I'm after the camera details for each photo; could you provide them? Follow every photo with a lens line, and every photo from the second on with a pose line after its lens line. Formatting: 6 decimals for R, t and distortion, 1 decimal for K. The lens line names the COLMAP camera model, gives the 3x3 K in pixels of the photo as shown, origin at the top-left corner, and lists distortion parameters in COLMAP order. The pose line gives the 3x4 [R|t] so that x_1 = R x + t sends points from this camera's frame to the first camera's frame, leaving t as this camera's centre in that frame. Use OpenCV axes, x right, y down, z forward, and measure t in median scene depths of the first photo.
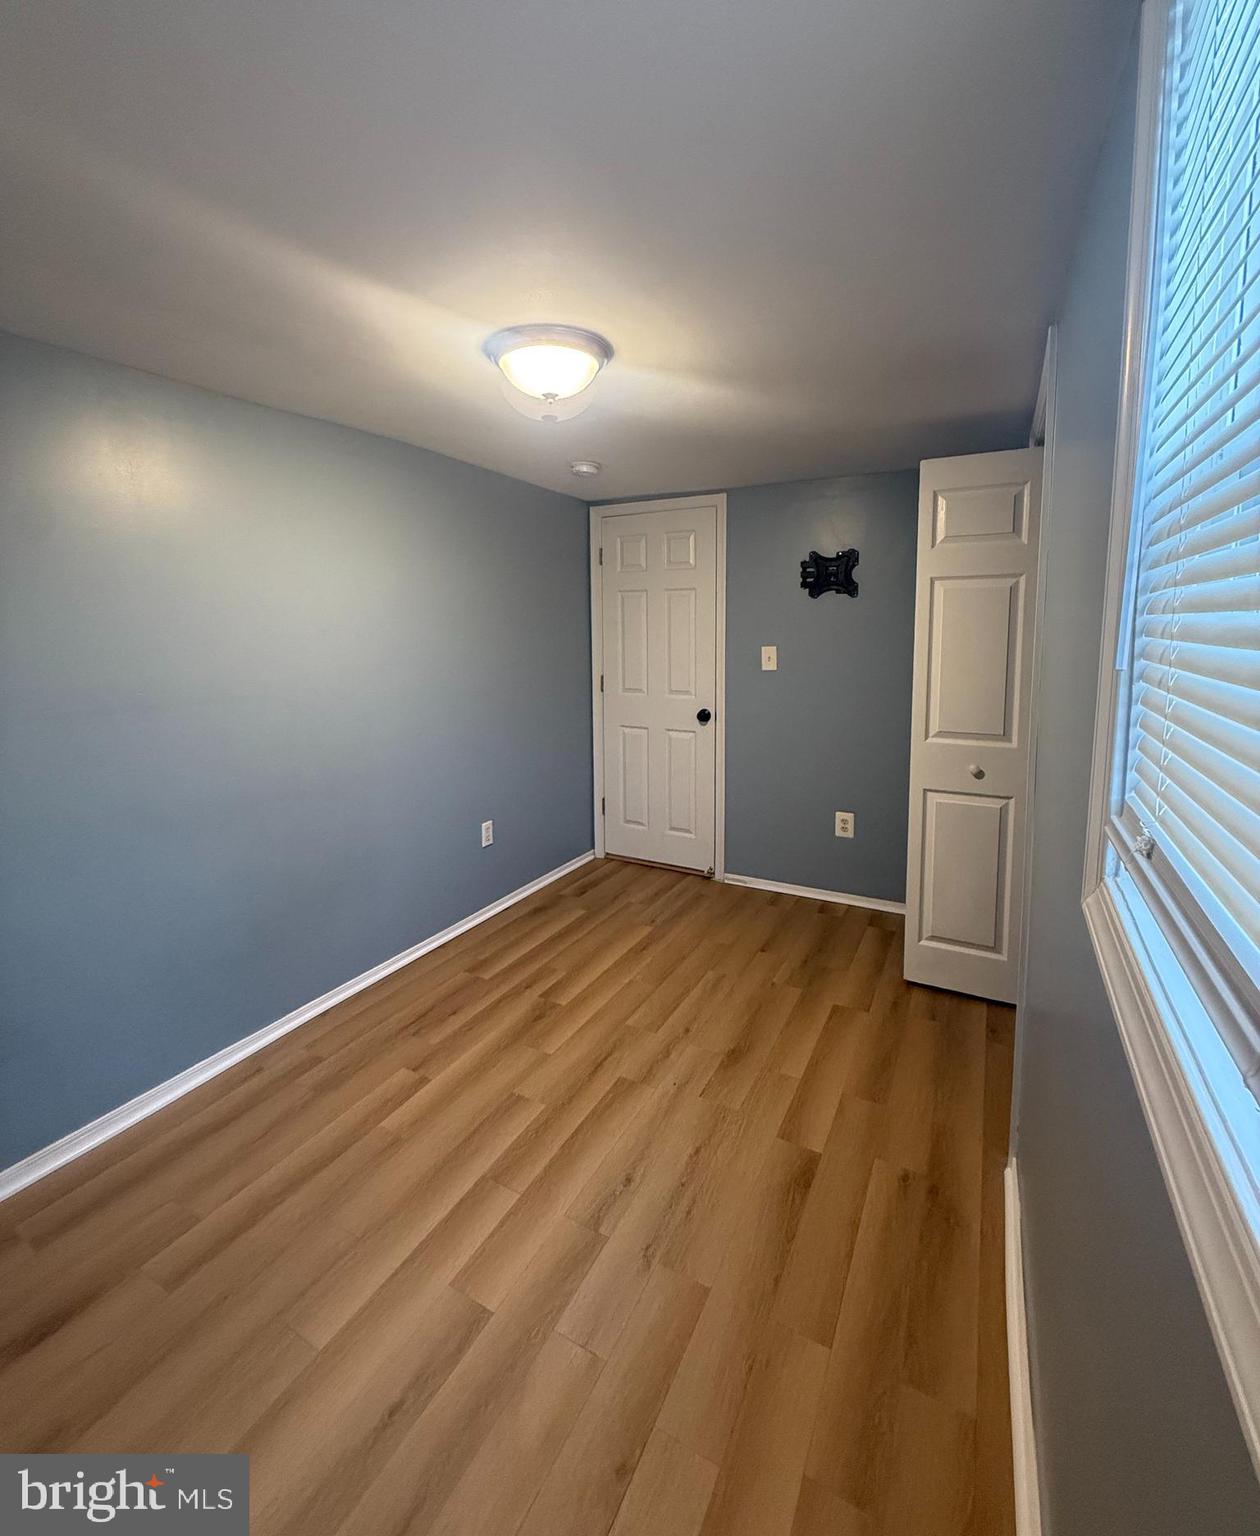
lens RADIAL K [[663.6, 0, 630.0], [0, 663.6, 768.0], [0, 0, 1]] dist [-0.000384, -0.000084]
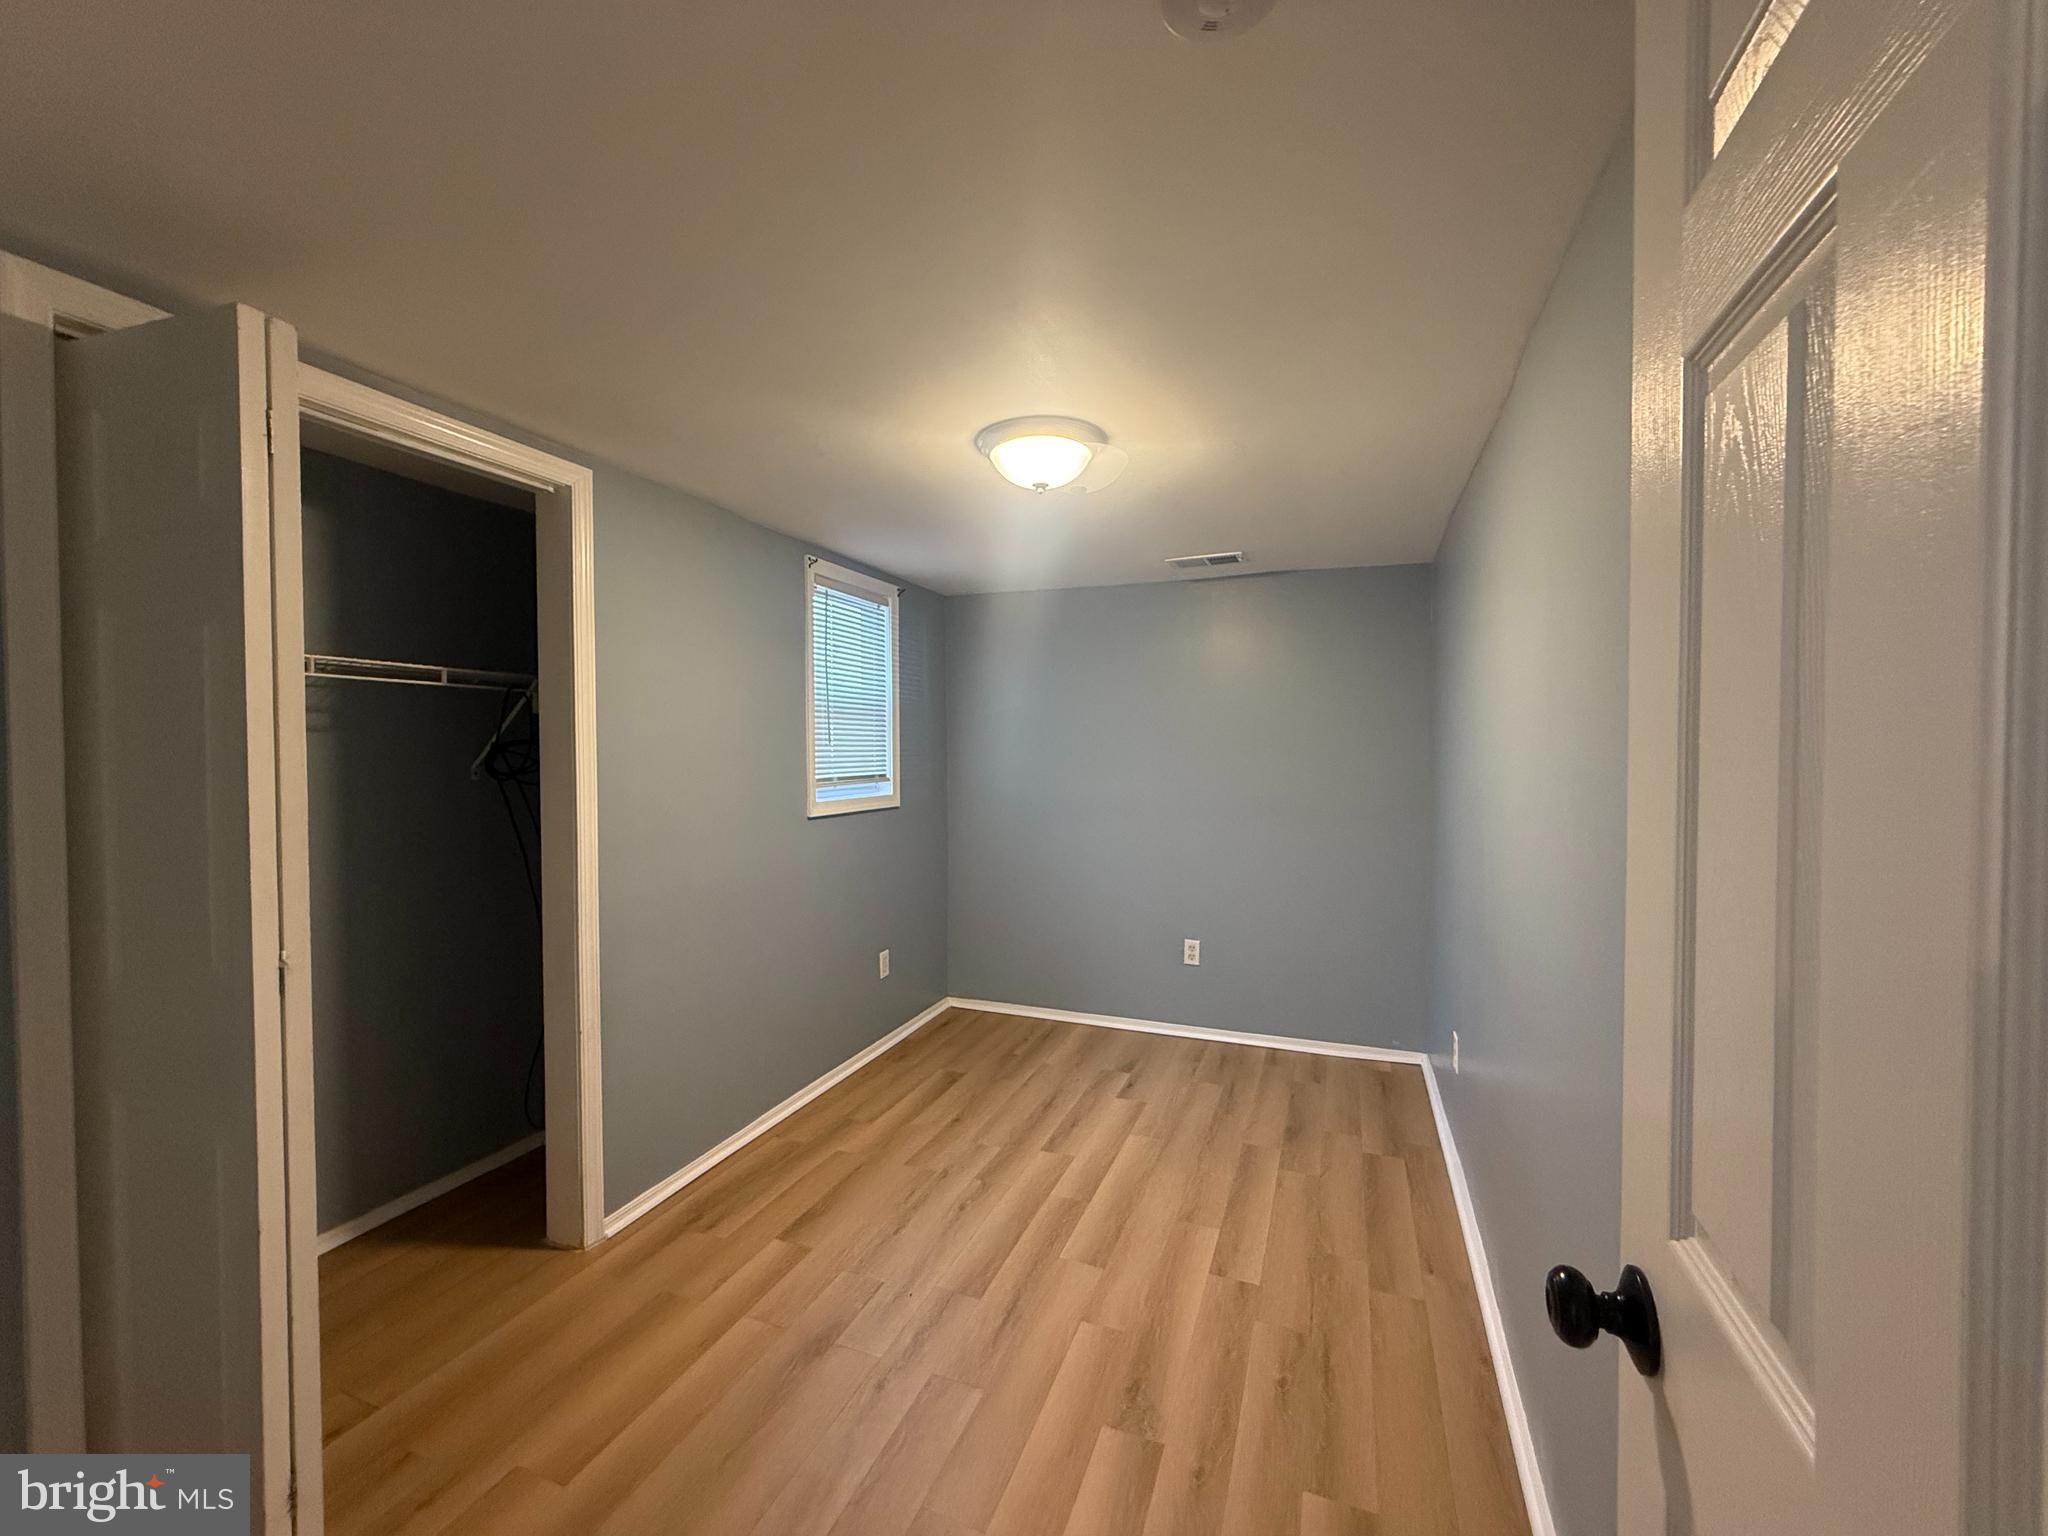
lens RADIAL K [[814.6, 0, 1024.0], [0, 814.6, 768.0], [0, 0, 1]] dist [-0.002584, -0.000101]
pose [[-0.992429, 0.010122, -0.122402, 0.047106], [-0.018736, 0.972457, 0.232326, -0.380324], [0.121382, 0.232861, -0.964905, 1.865693]]
